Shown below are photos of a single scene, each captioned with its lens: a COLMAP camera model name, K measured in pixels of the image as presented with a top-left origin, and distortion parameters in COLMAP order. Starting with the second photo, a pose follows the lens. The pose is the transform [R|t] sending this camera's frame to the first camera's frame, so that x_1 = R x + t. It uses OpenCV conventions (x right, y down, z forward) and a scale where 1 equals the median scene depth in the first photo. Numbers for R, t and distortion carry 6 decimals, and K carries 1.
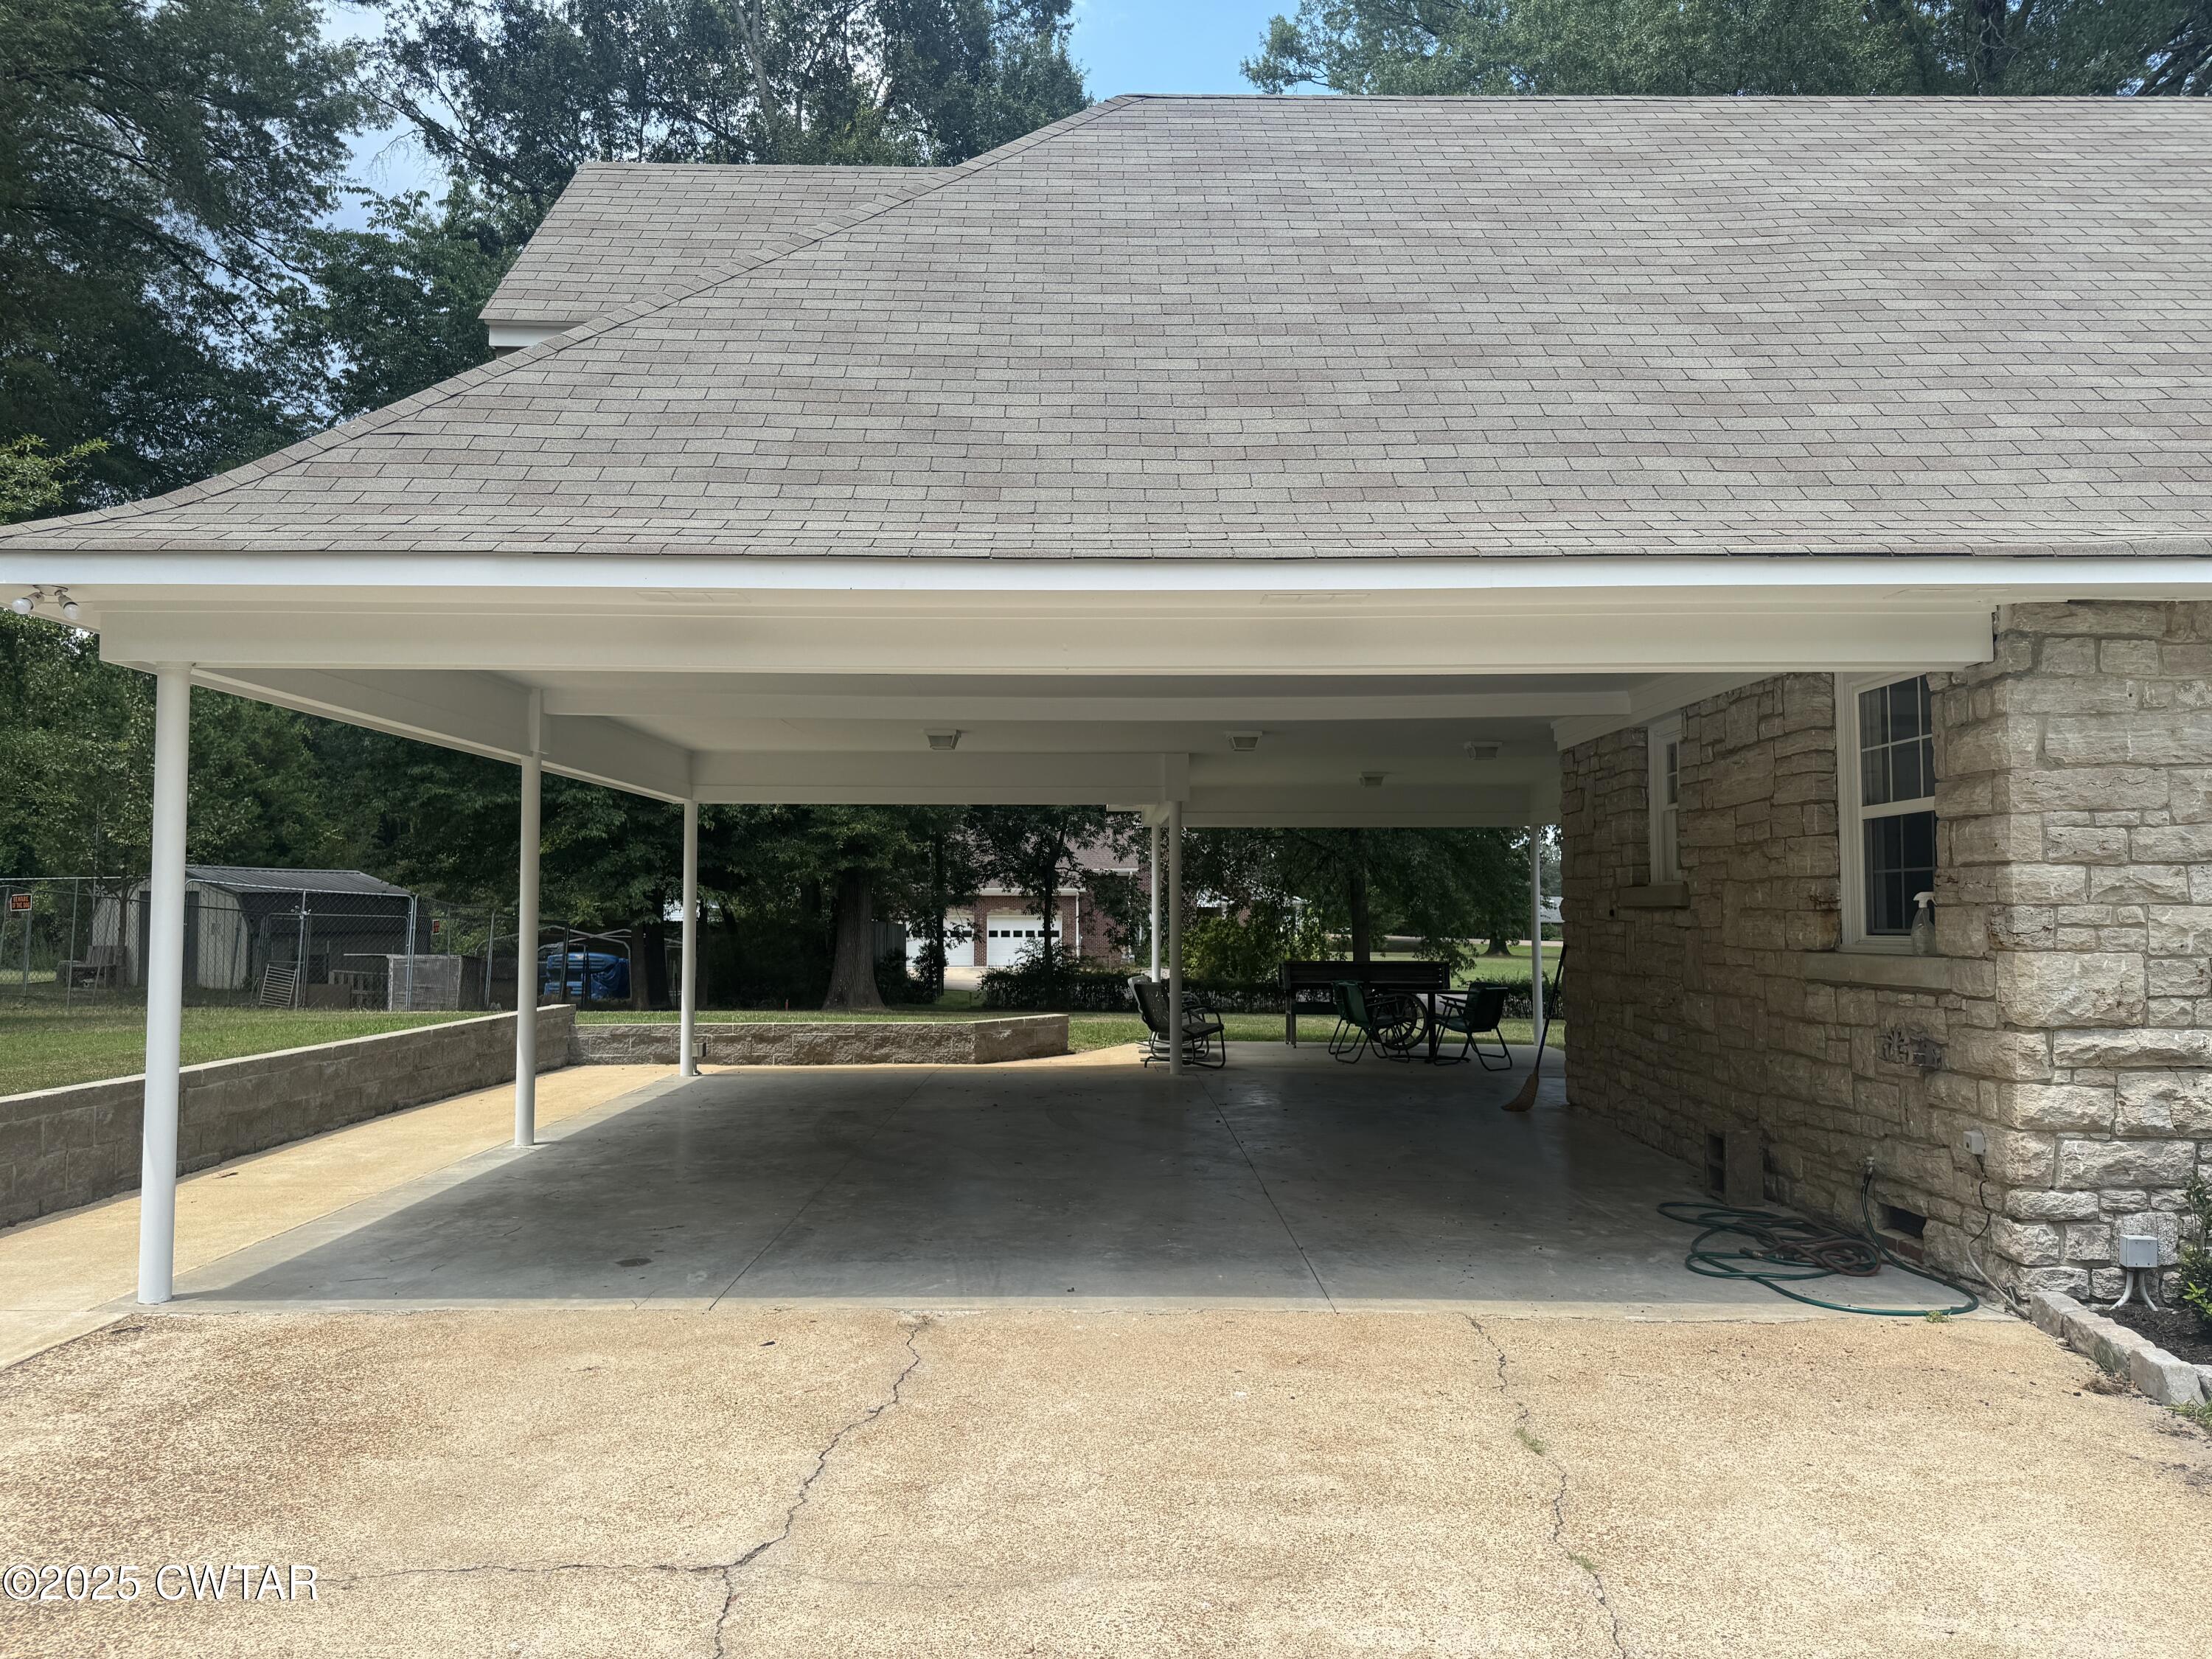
lens RADIAL K [[1544.7, 0, 1106.0], [0, 1544.7, 829.5], [0, 0, 1]] dist [0.135632, -0.214191]
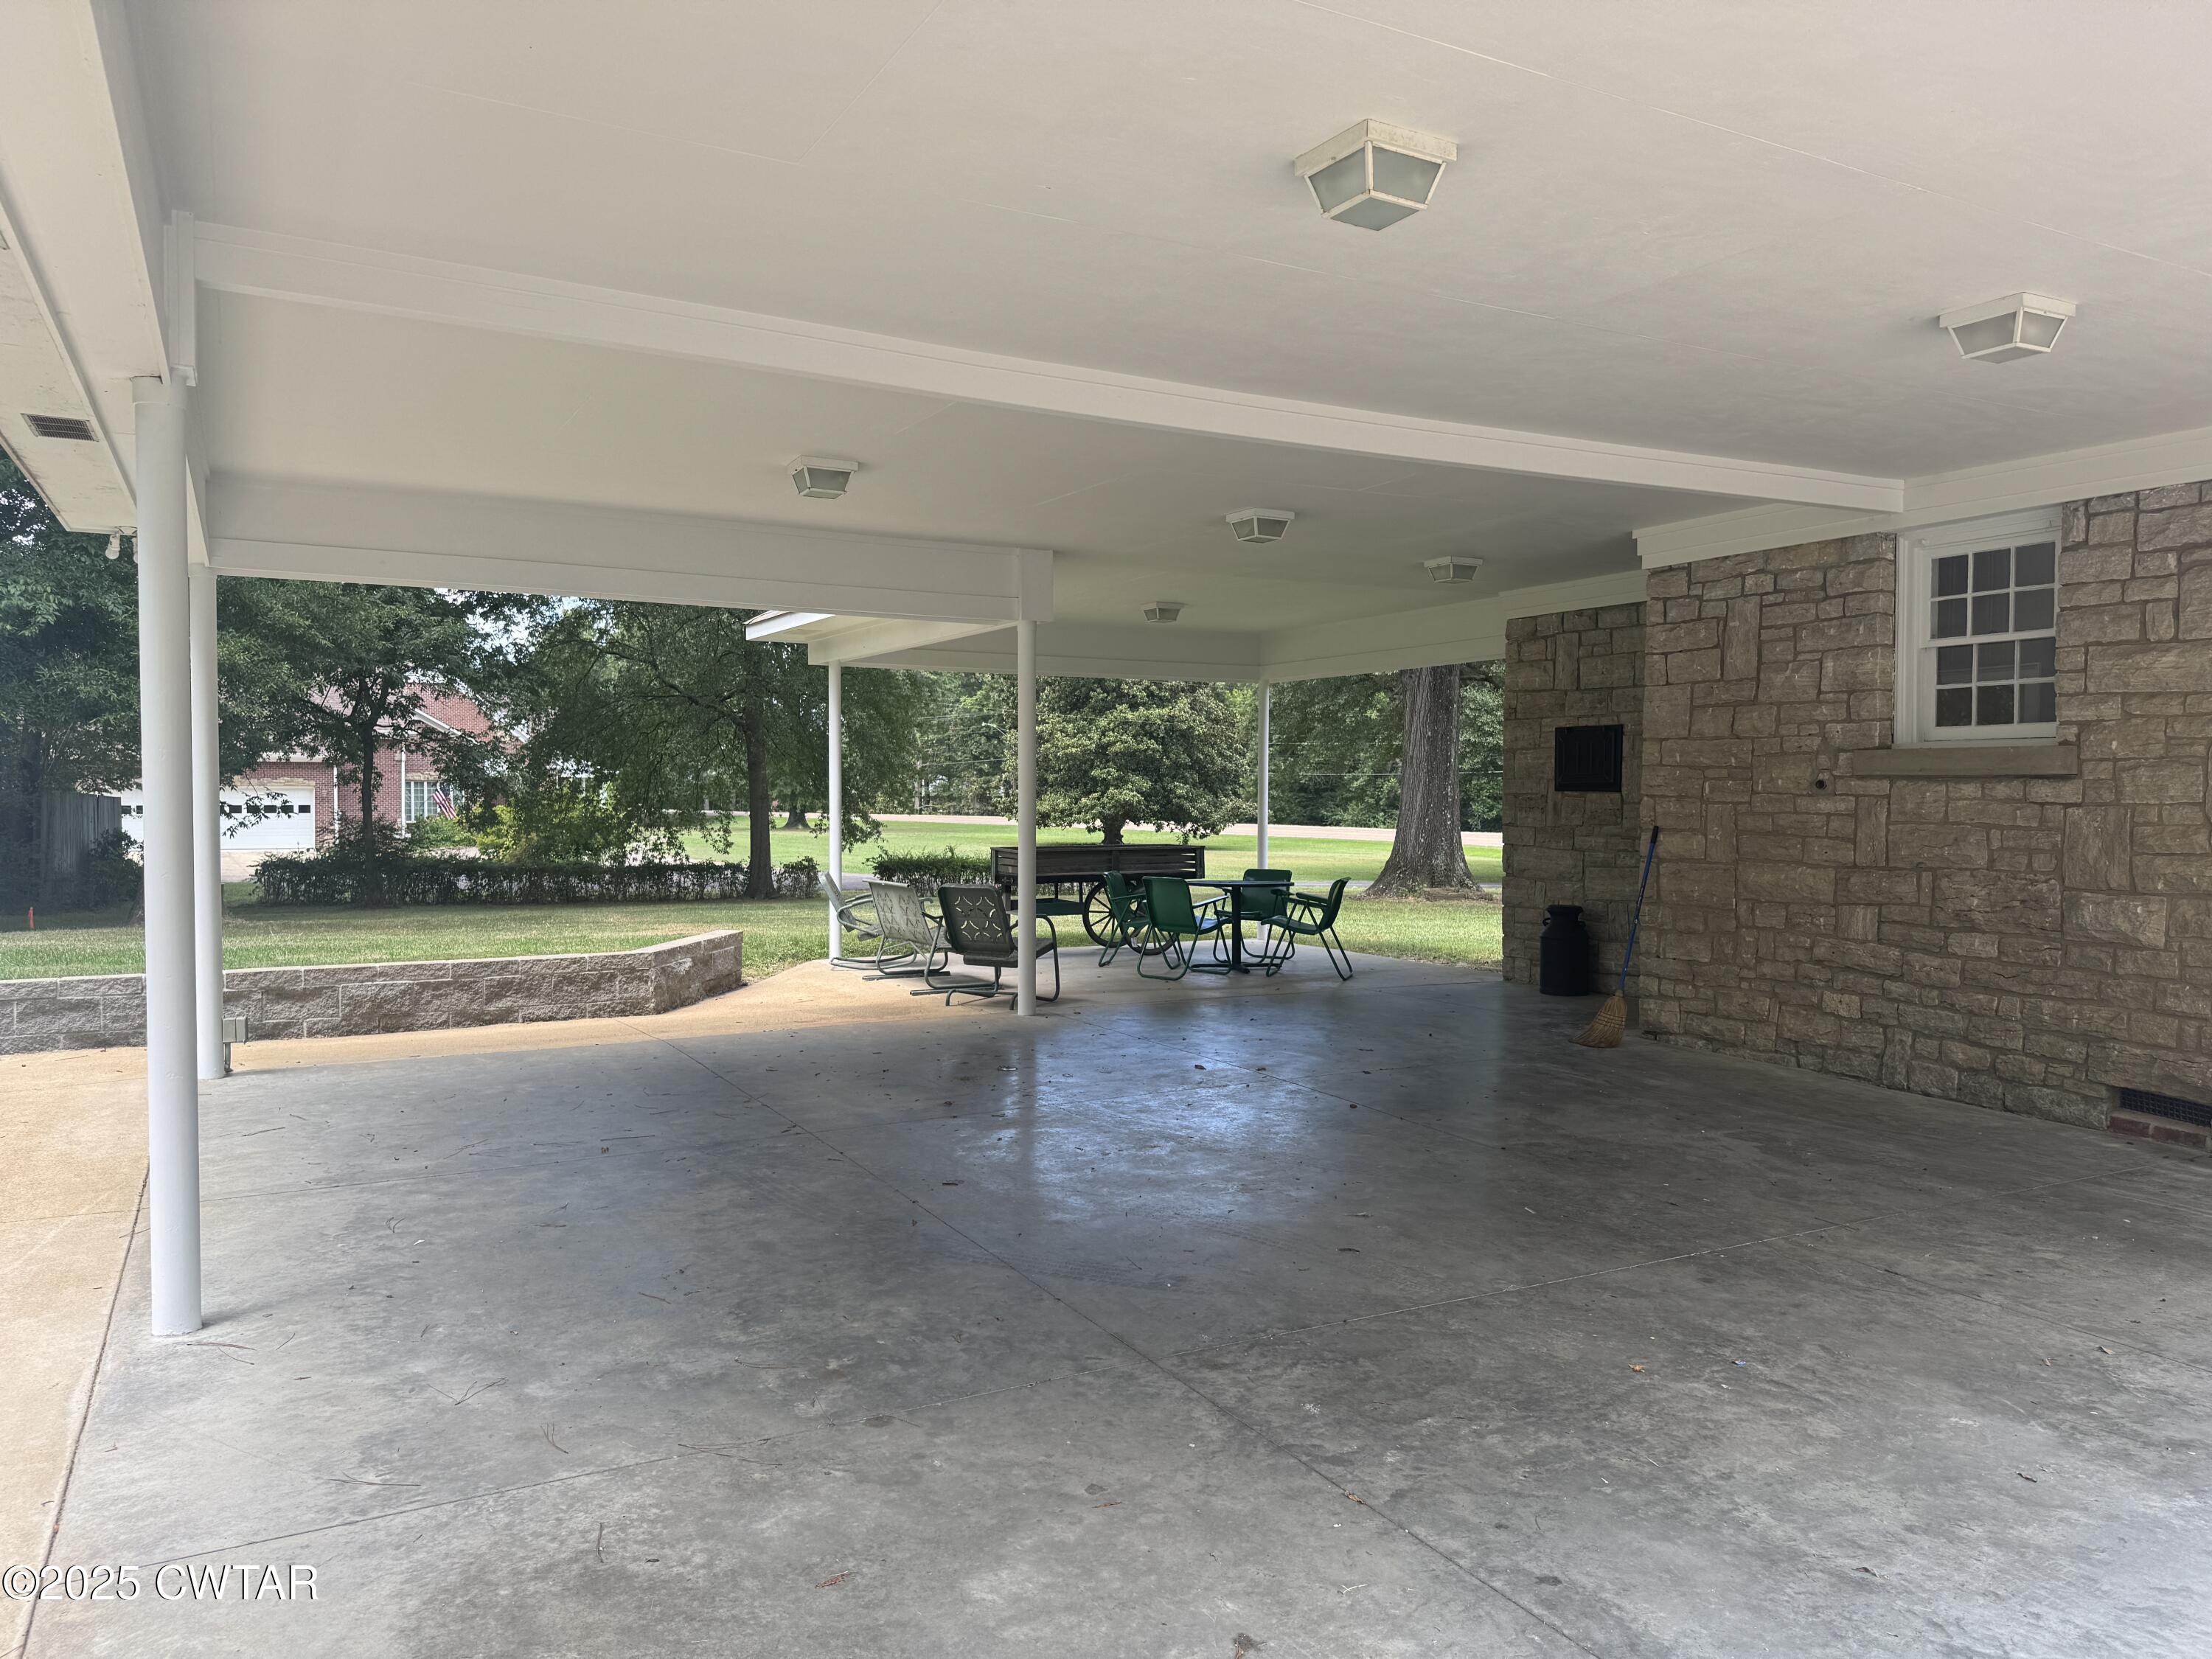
lens RADIAL K [[1544.7, 0, 1106.0], [0, 1544.7, 829.5], [0, 0, 1]] dist [0.135632, -0.214191]
pose [[0.883248, -0.008694, 0.468825, -0.262776], [-0.029821, 0.996763, 0.074666, 0.022934], [-0.467957, -0.079930, 0.880129, 0.402135]]
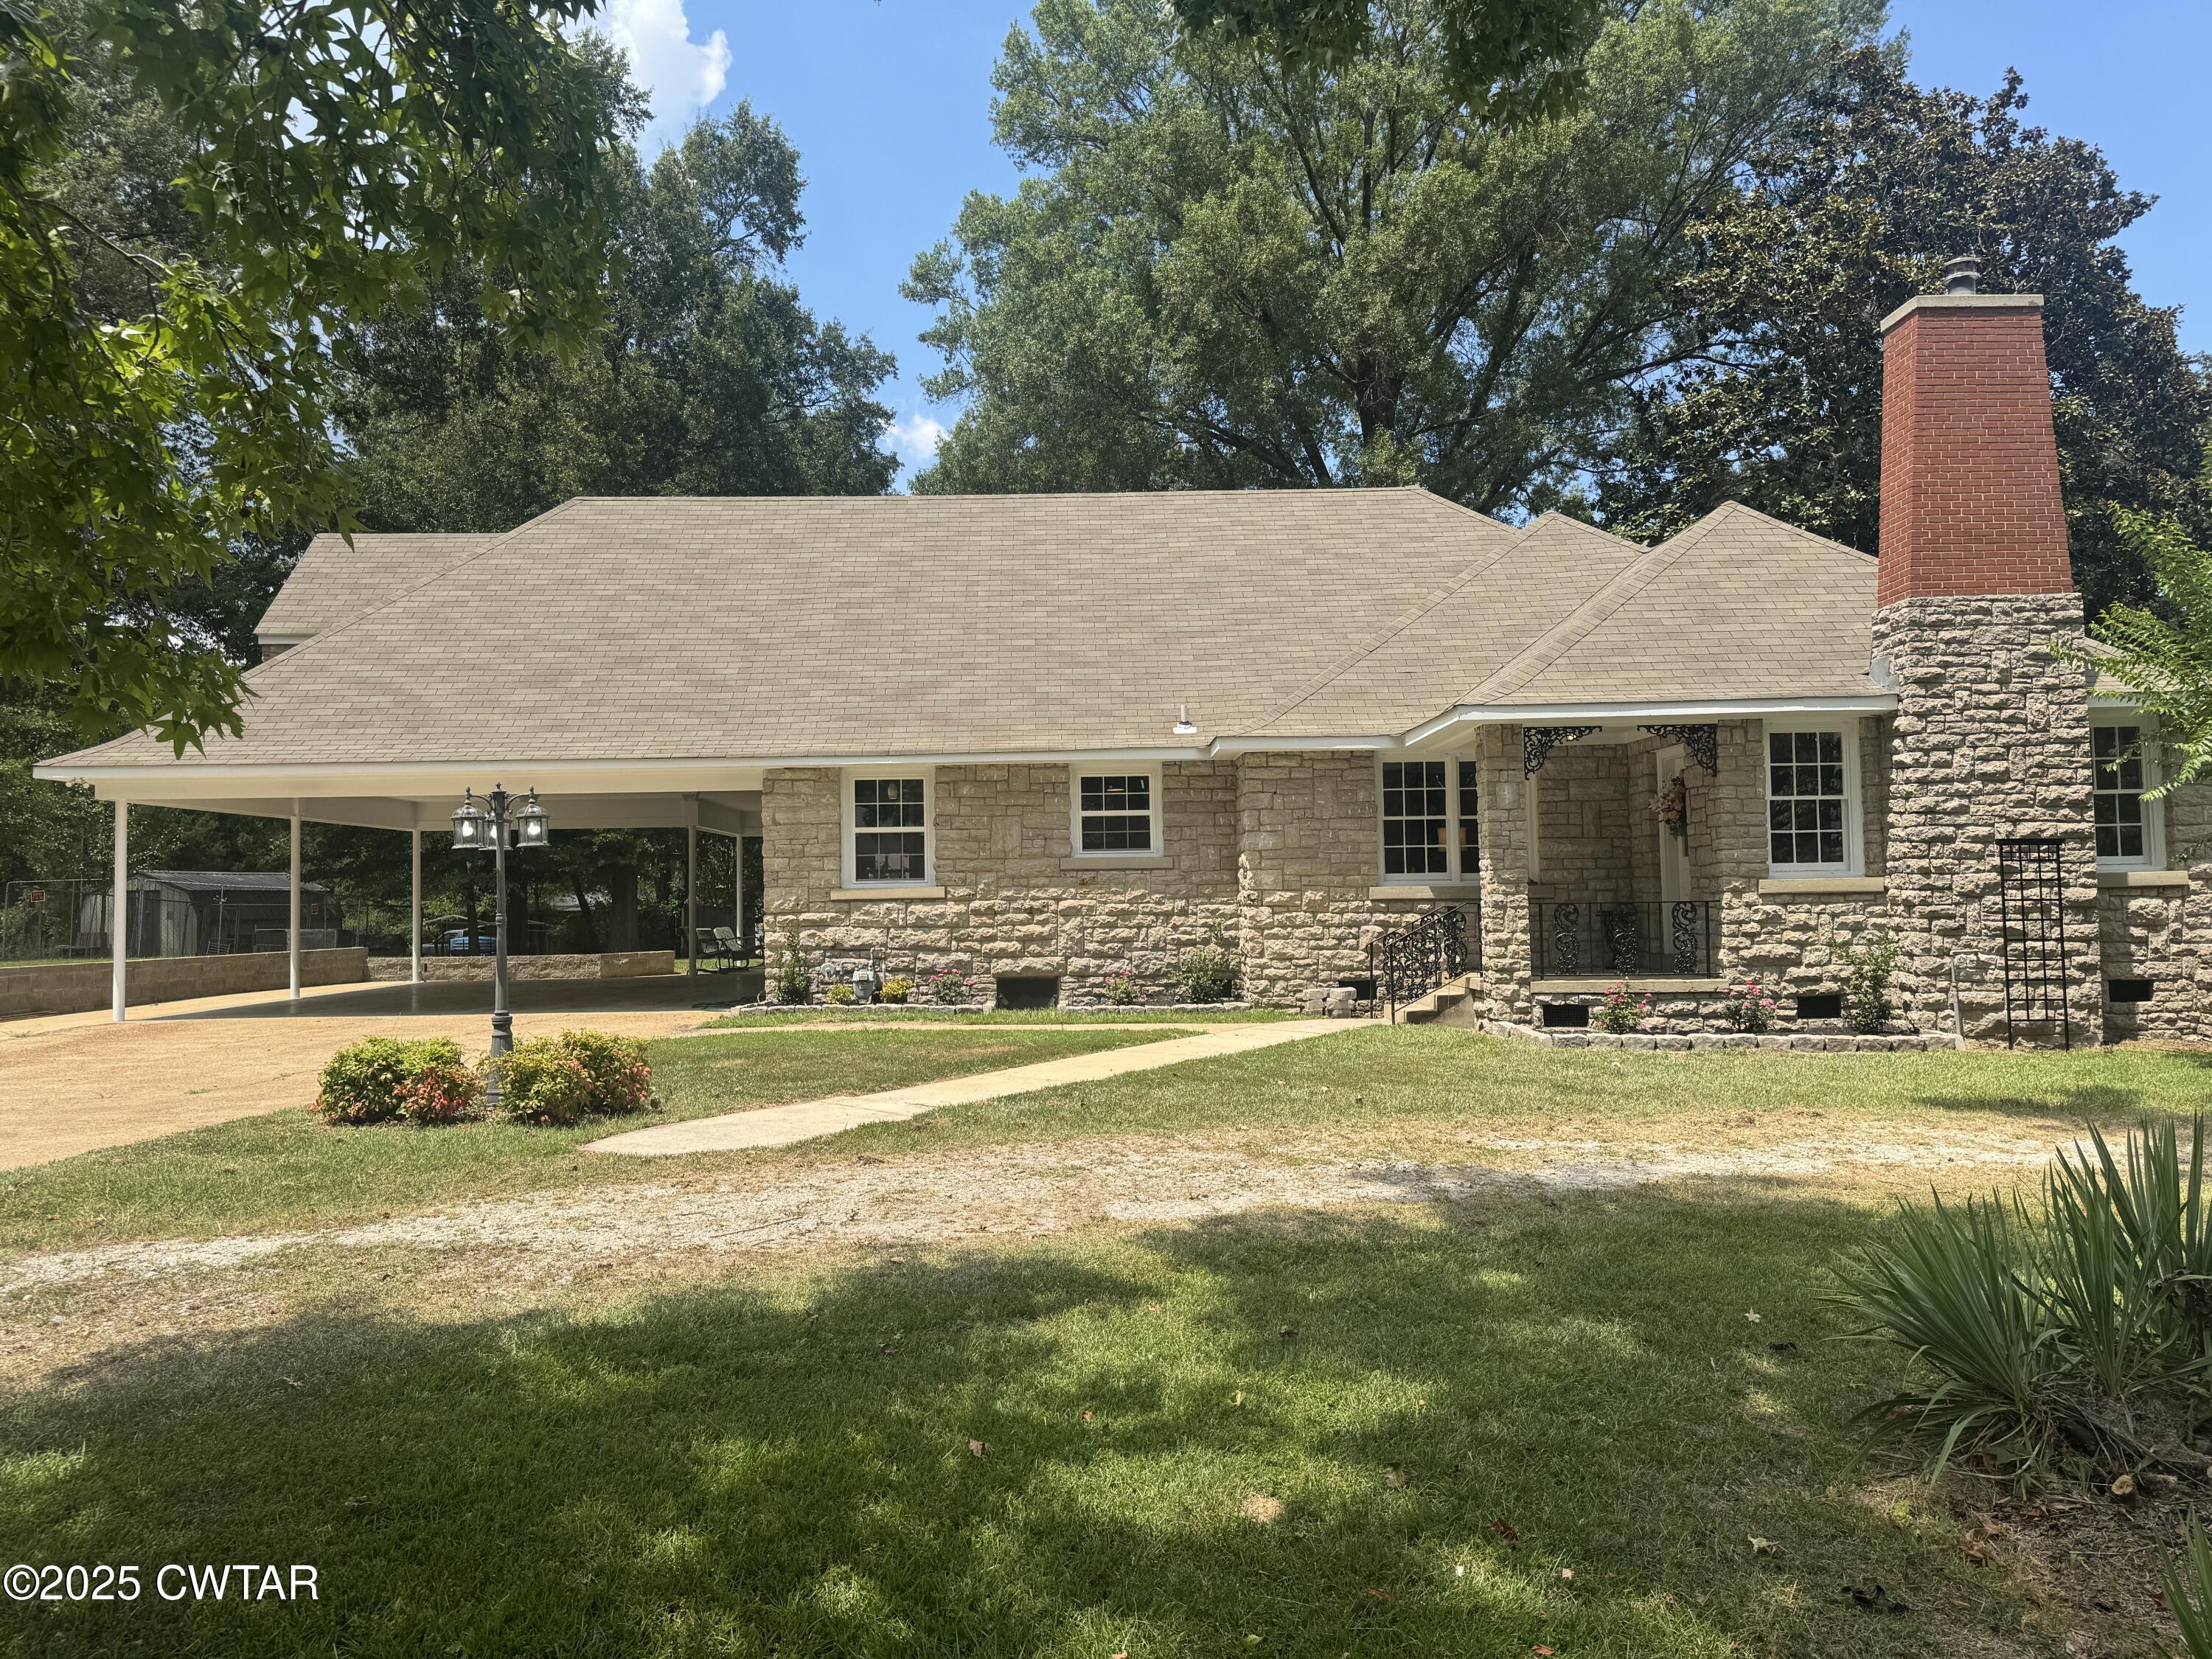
lens RADIAL K [[1544.7, 0, 1106.0], [0, 1544.7, 829.5], [0, 0, 1]] dist [0.135632, -0.214191]
pose [[0.999832, -0.015409, 0.009922, 0.566146], [0.015345, 0.999861, 0.006488, -0.019310], [-0.010020, -0.006335, 0.999930, -0.911717]]
